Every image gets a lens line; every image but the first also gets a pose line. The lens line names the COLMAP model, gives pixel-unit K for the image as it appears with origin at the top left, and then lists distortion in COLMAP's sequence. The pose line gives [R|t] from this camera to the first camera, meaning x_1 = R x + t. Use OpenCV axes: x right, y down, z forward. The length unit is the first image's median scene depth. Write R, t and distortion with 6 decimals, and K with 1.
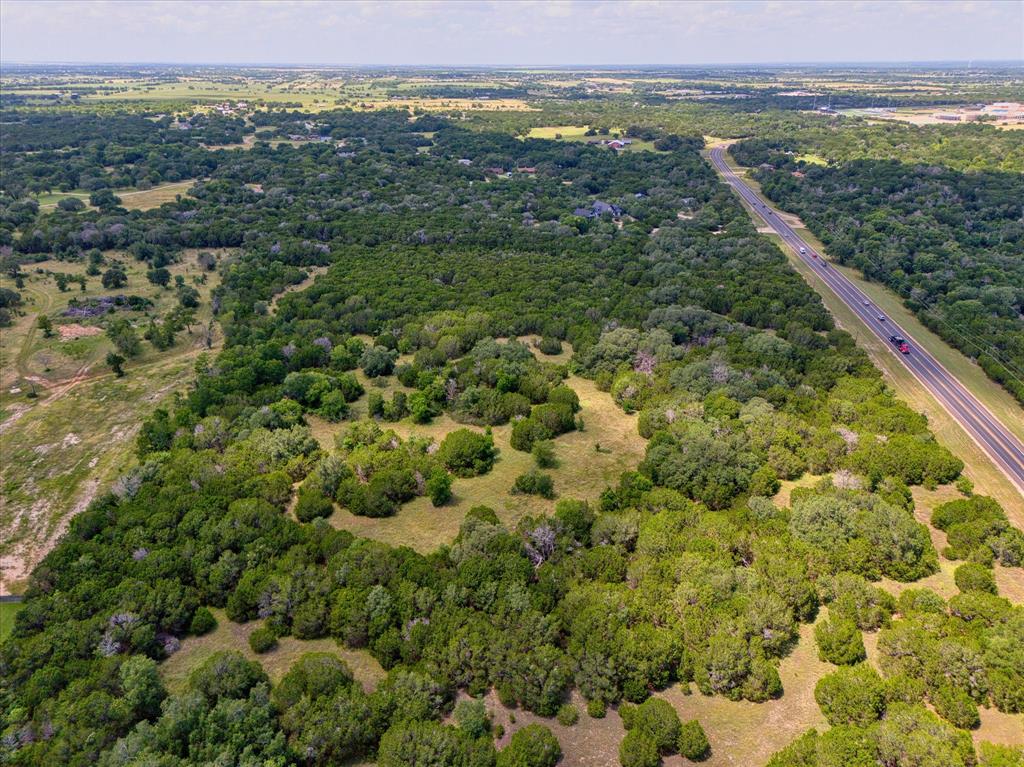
lens RADIAL K [[729.6, 0, 512.0], [0, 729.6, 383.5], [0, 0, 1]] dist [0.053011, -0.036332]
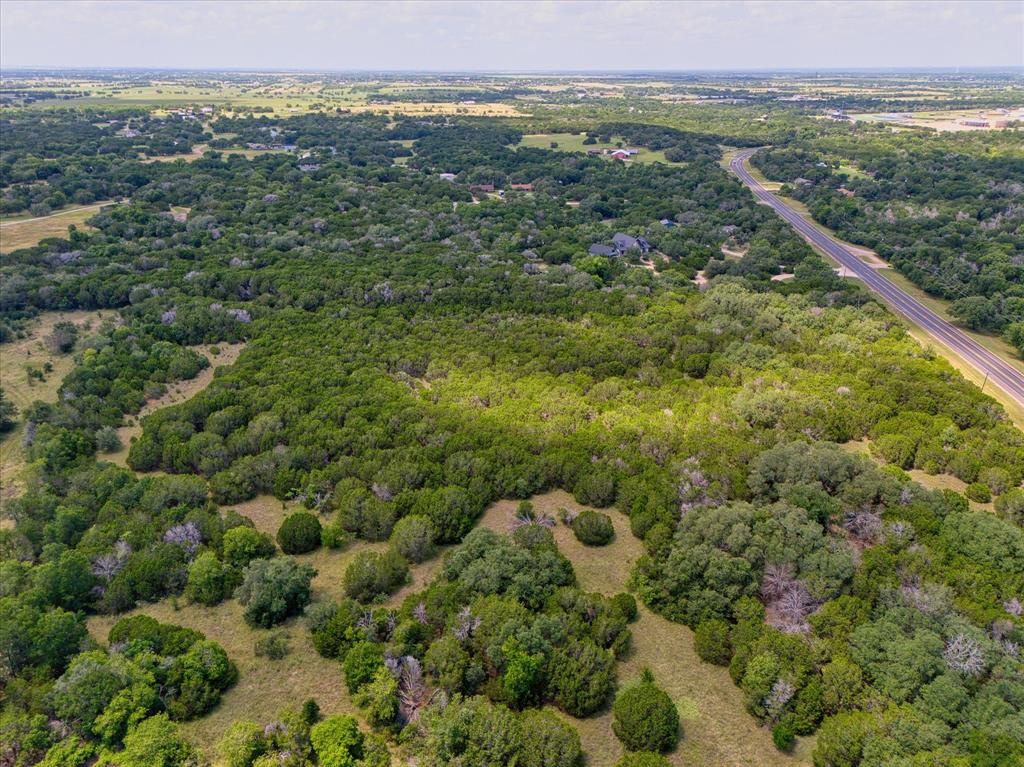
lens RADIAL K [[729.6, 0, 512.0], [0, 729.6, 383.5], [0, 0, 1]] dist [0.053011, -0.036332]
pose [[0.999823, -0.006267, 0.017713, -0.006441], [0.006375, 0.999961, -0.006091, -0.053072], [-0.017674, 0.006203, 0.999825, 0.141560]]
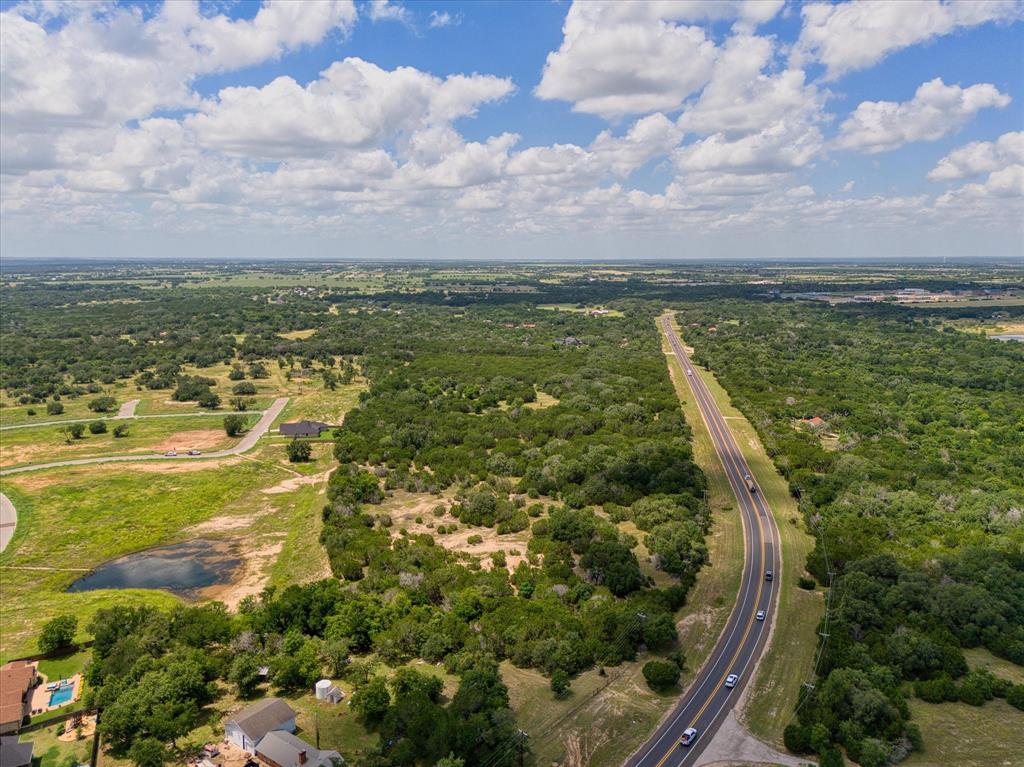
lens RADIAL K [[729.6, 0, 512.0], [0, 729.6, 383.5], [0, 0, 1]] dist [0.053011, -0.036332]
pose [[0.999685, 0.004230, -0.024747, 0.019200], [-0.009996, 0.971274, -0.237756, 0.148016], [0.023030, 0.237928, 0.971010, -0.344377]]
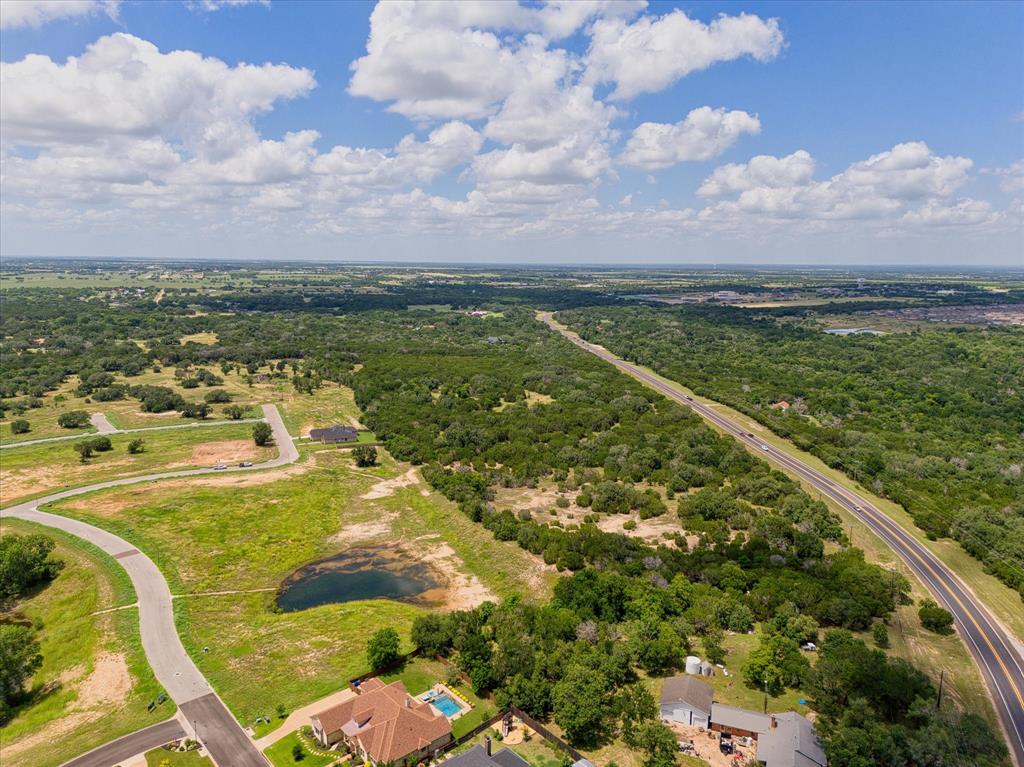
lens RADIAL K [[701.7, 0, 510.2], [0, 701.7, 430.7], [0, 0, 1]] dist [0.027222, 0.001745]
pose [[0.972335, -0.044718, 0.229270, -0.134370], [0.083736, 0.983001, -0.163394, 0.143836], [-0.218066, 0.178072, 0.959551, -0.326191]]
